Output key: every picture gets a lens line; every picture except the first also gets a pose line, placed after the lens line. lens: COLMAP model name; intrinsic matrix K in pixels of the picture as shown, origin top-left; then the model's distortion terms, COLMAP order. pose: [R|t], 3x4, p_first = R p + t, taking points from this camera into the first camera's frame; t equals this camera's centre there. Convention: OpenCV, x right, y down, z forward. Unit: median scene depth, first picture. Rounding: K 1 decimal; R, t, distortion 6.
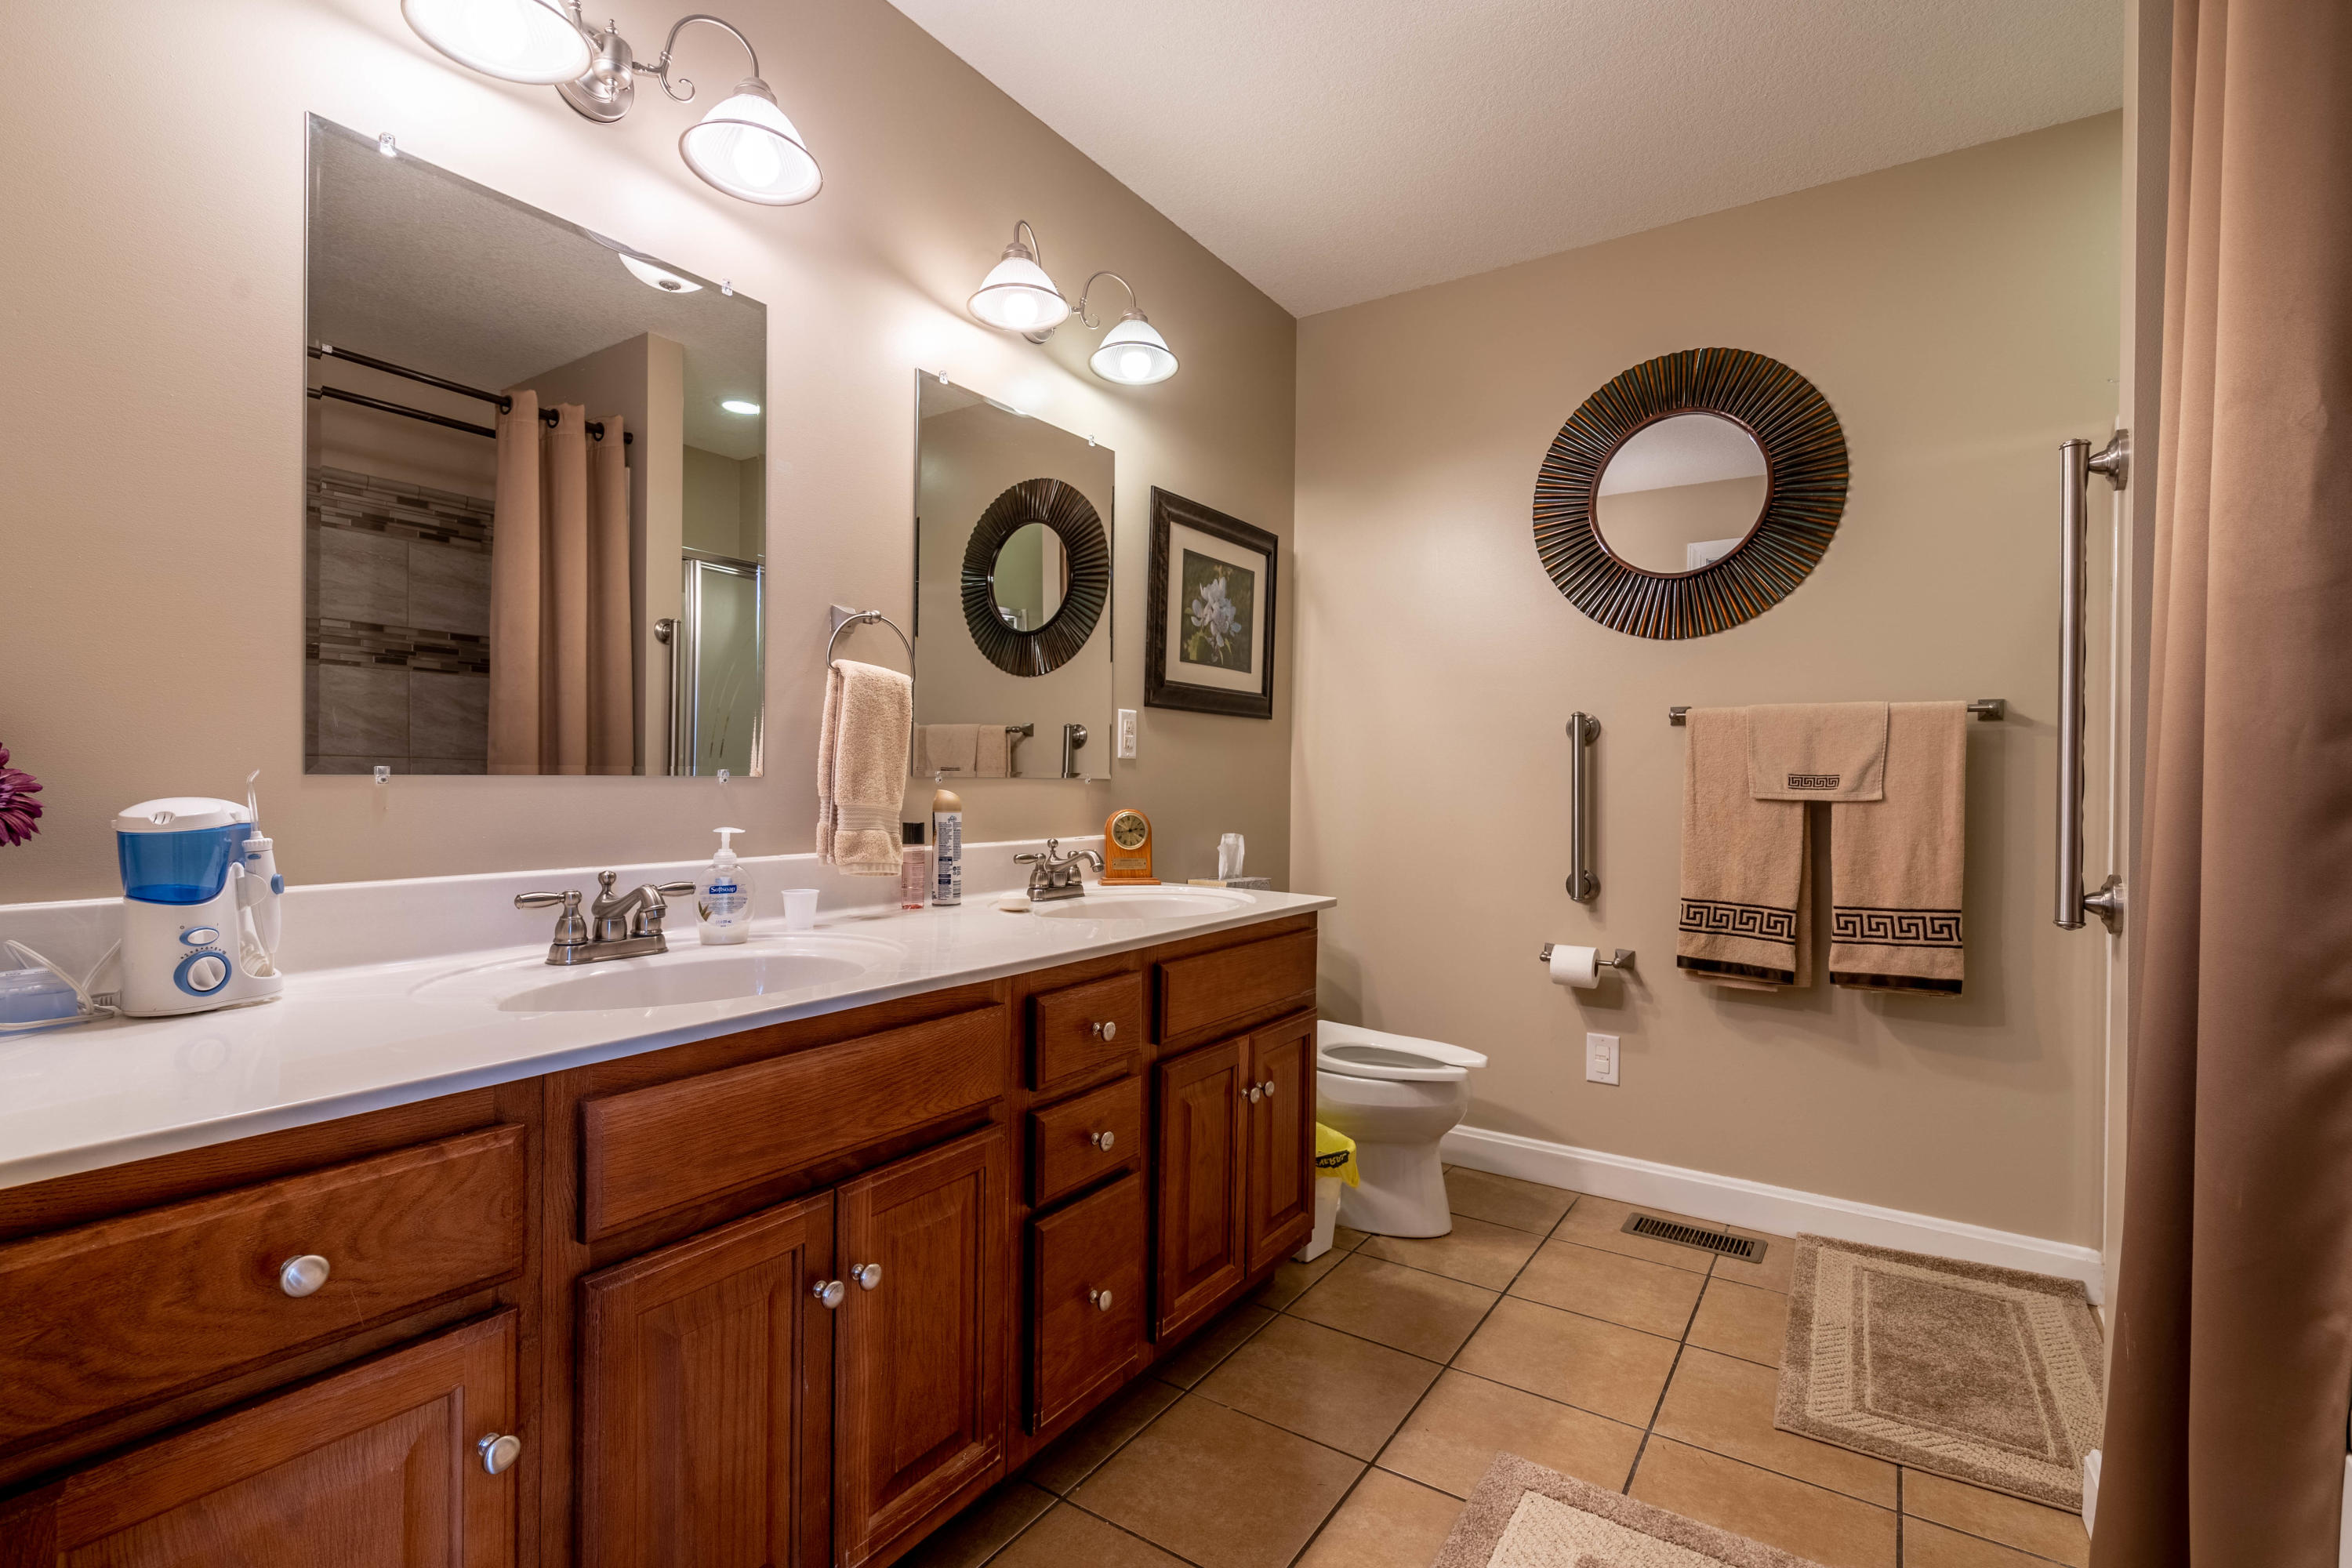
lens RADIAL K [[1074.6, 0, 1166.1], [0, 1074.6, 773.0], [0, 0, 1]] dist [0.003137, -0.001212]
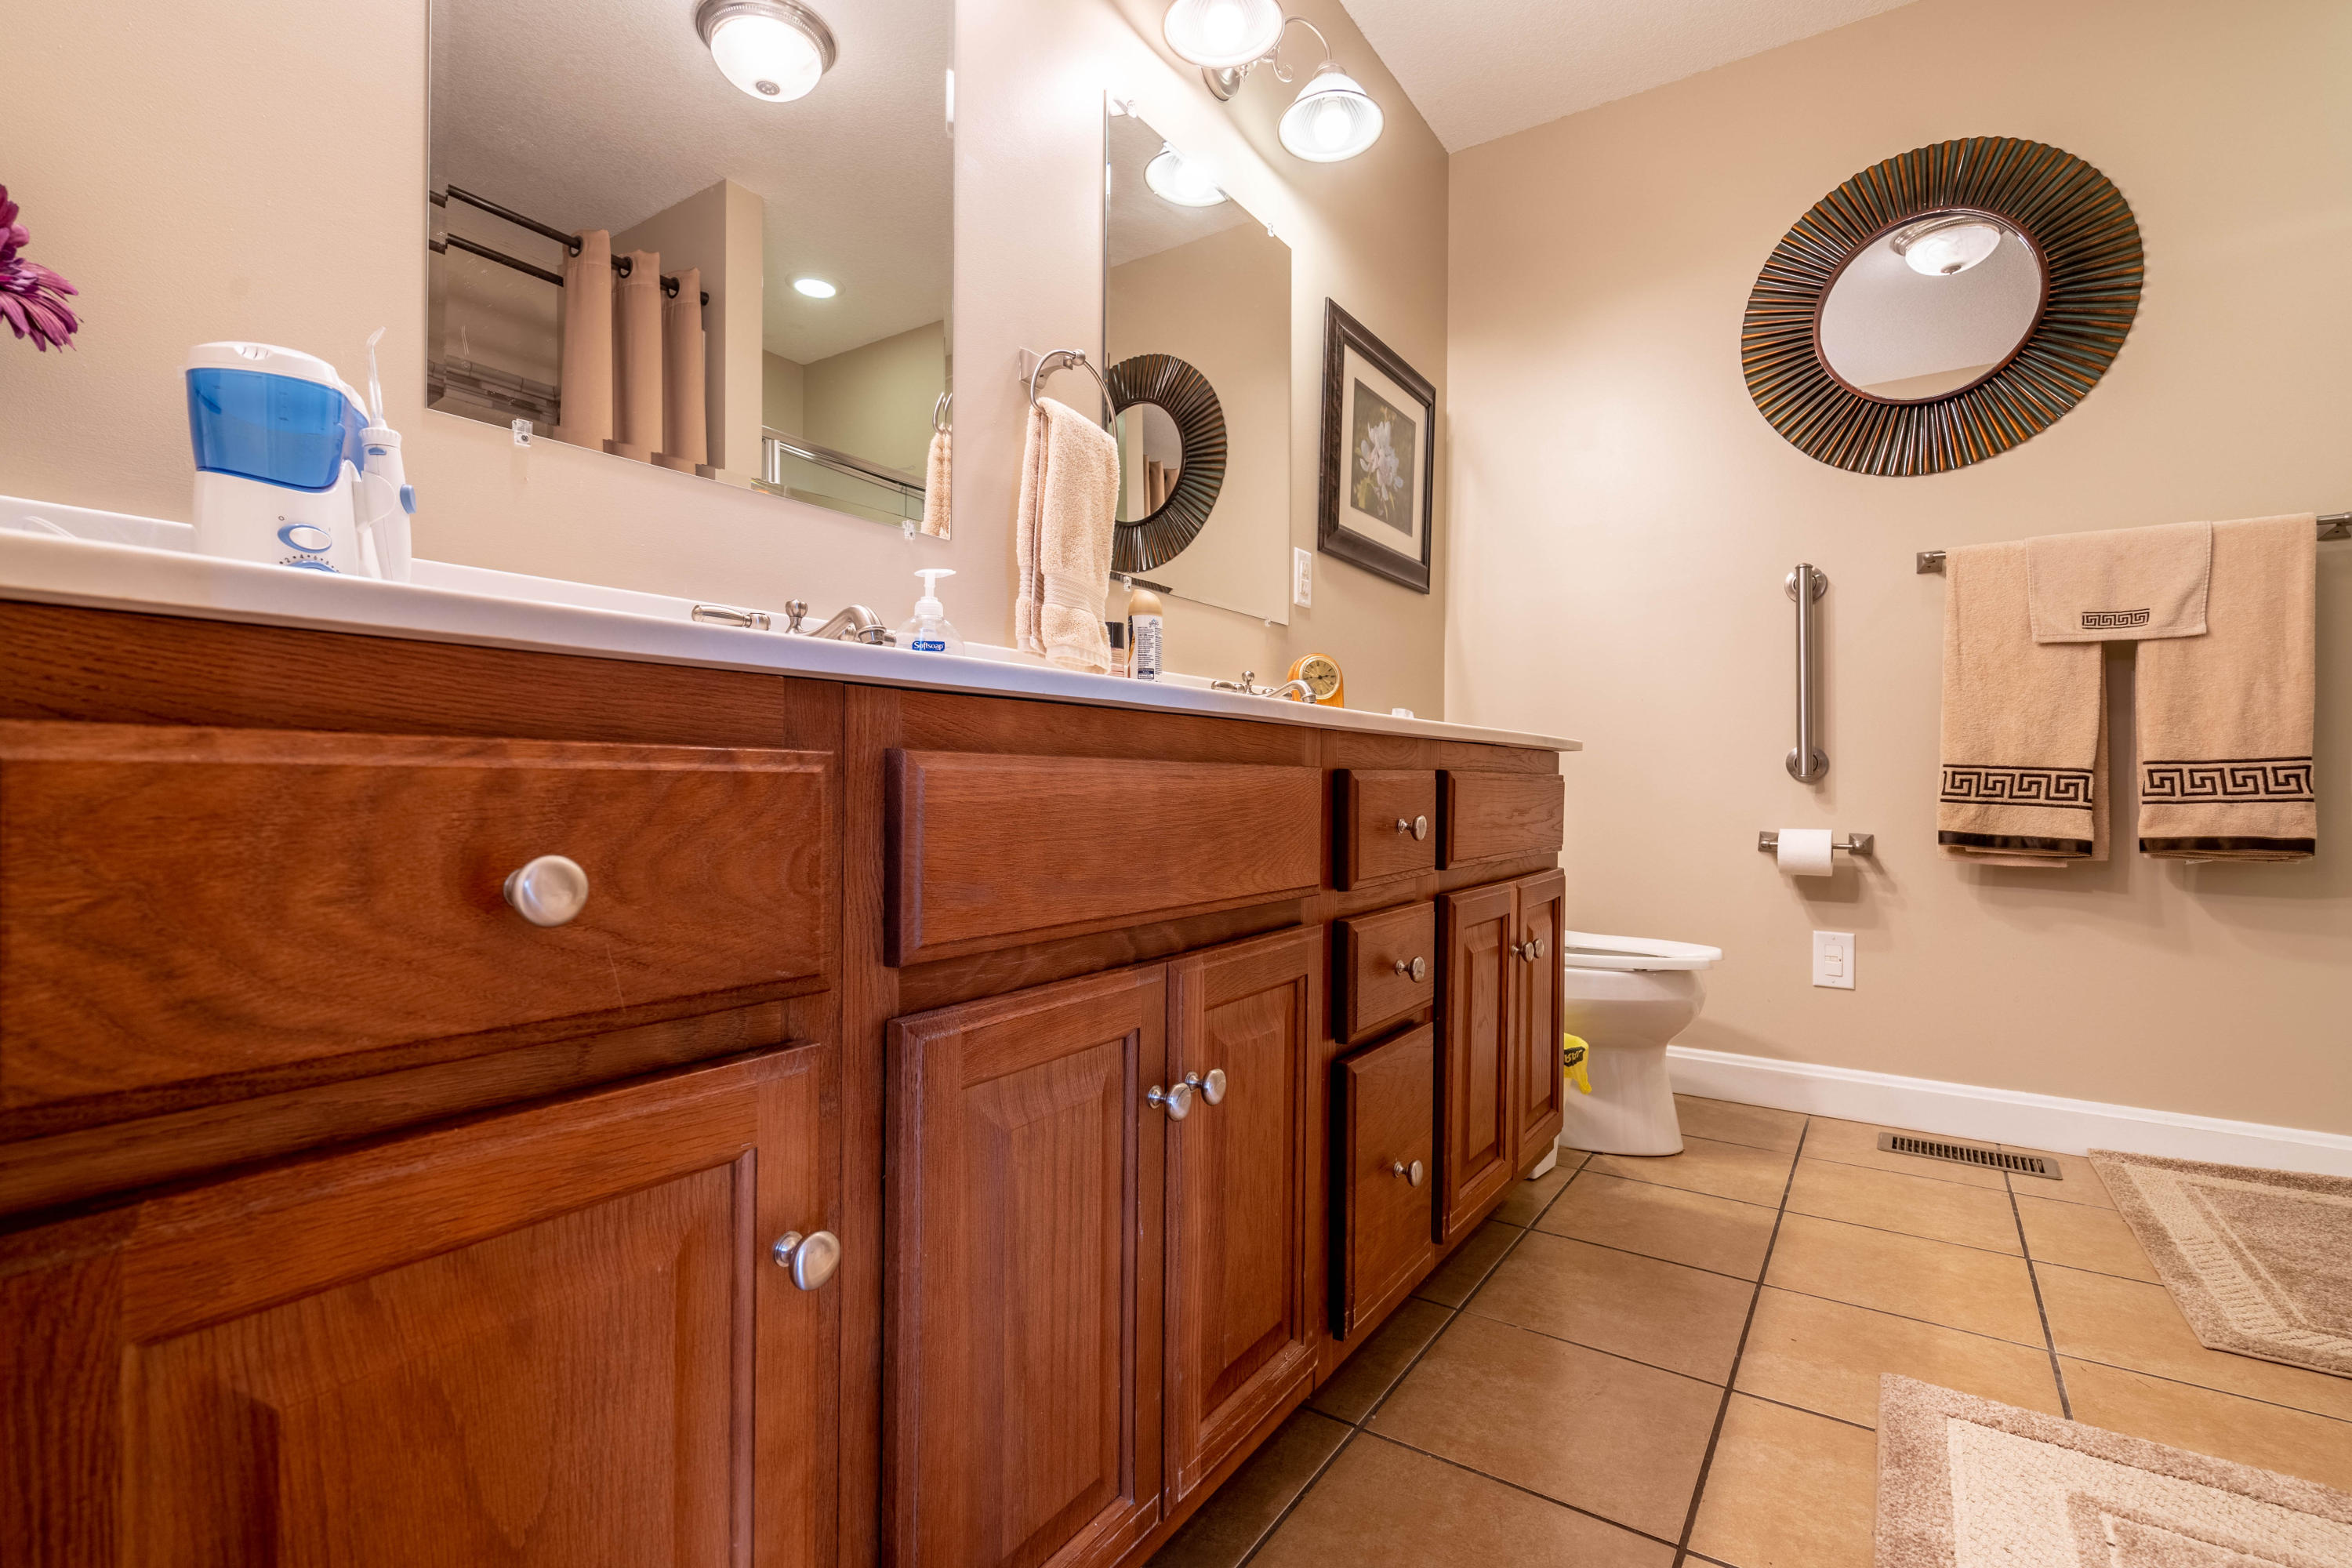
lens RADIAL K [[1069.7, 0, 1161.7], [0, 1069.7, 771.4], [0, 0, 1]] dist [-0.000417, -0.000671]
pose [[0.999990, -0.003001, -0.003250, -0.213506], [0.002972, 0.999958, -0.008672, 0.183671], [0.003276, 0.008662, 0.999957, 0.196567]]
